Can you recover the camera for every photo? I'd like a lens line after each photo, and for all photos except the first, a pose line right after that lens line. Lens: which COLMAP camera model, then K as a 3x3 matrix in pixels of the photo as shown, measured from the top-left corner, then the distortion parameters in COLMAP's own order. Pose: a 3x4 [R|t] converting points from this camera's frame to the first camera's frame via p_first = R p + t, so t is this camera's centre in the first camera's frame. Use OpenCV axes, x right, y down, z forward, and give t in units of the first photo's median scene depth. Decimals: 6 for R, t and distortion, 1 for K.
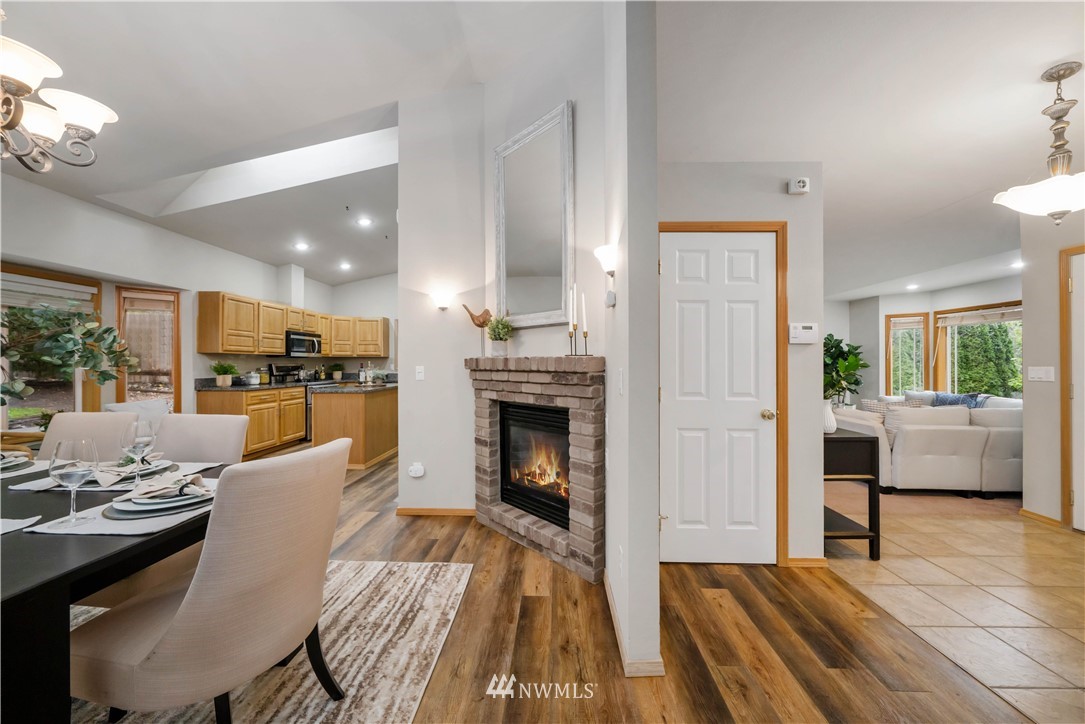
lens RADIAL K [[382.2, 0, 545.9], [0, 382.2, 362.5], [0, 0, 1]] dist [-0.004614, -0.000434]
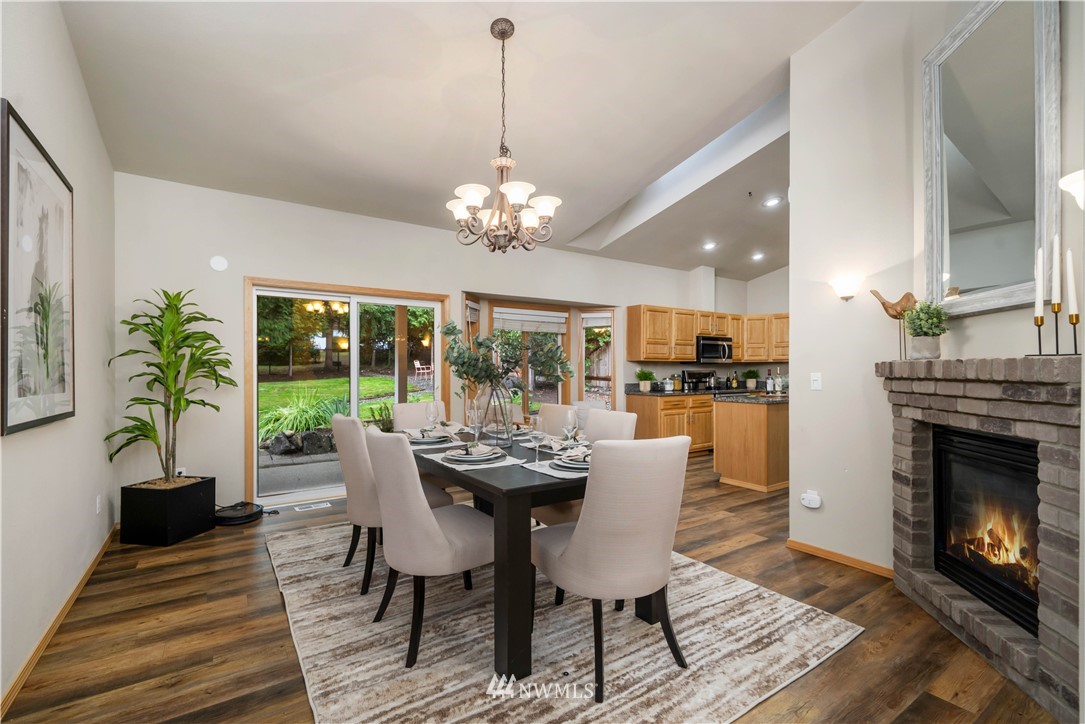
lens RADIAL K [[485.7, 0, 539.3], [0, 485.7, 371.8], [0, 0, 1]] dist [0.000790, 0.000785]
pose [[0.580772, -0.000551, -0.814066, 0.213066], [0.005852, 0.999977, 0.003498, 0.000429], [0.814045, -0.006796, 0.580761, -0.099151]]
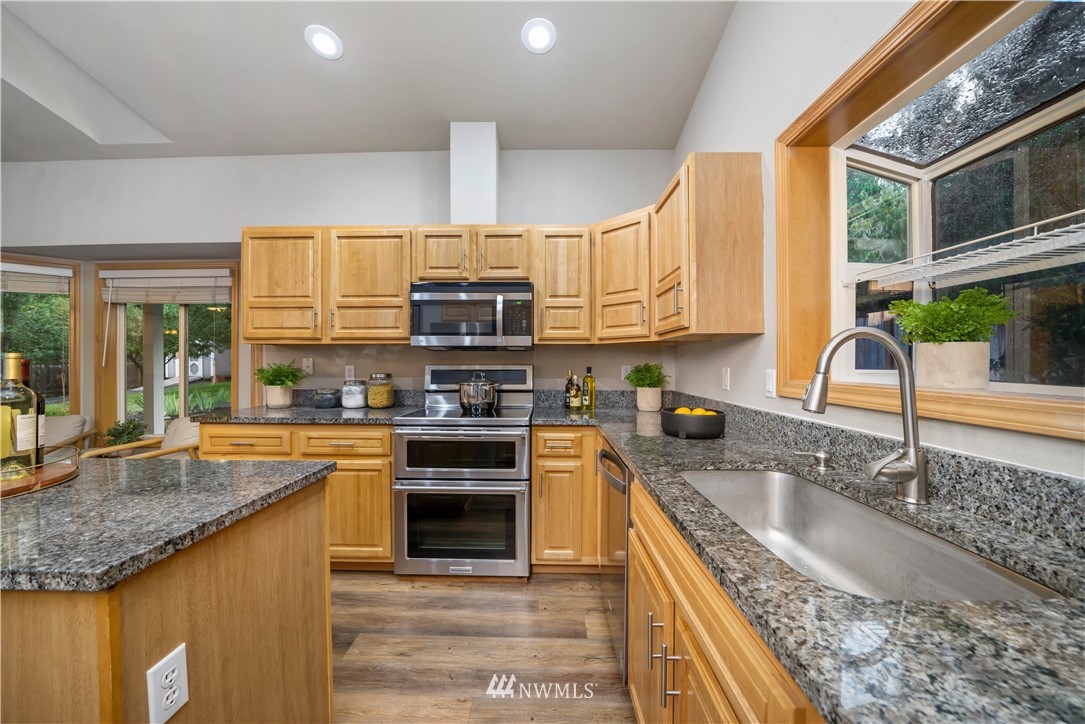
lens RADIAL K [[382.2, 0, 537.6], [0, 382.2, 366.1], [0, 0, 1]] dist [-0.004614, -0.000434]
pose [[0.006863, 0.006889, -0.999953, -0.612329], [0.002967, 0.999972, 0.006909, 0.005751], [0.999972, -0.003014, 0.006843, 2.652448]]
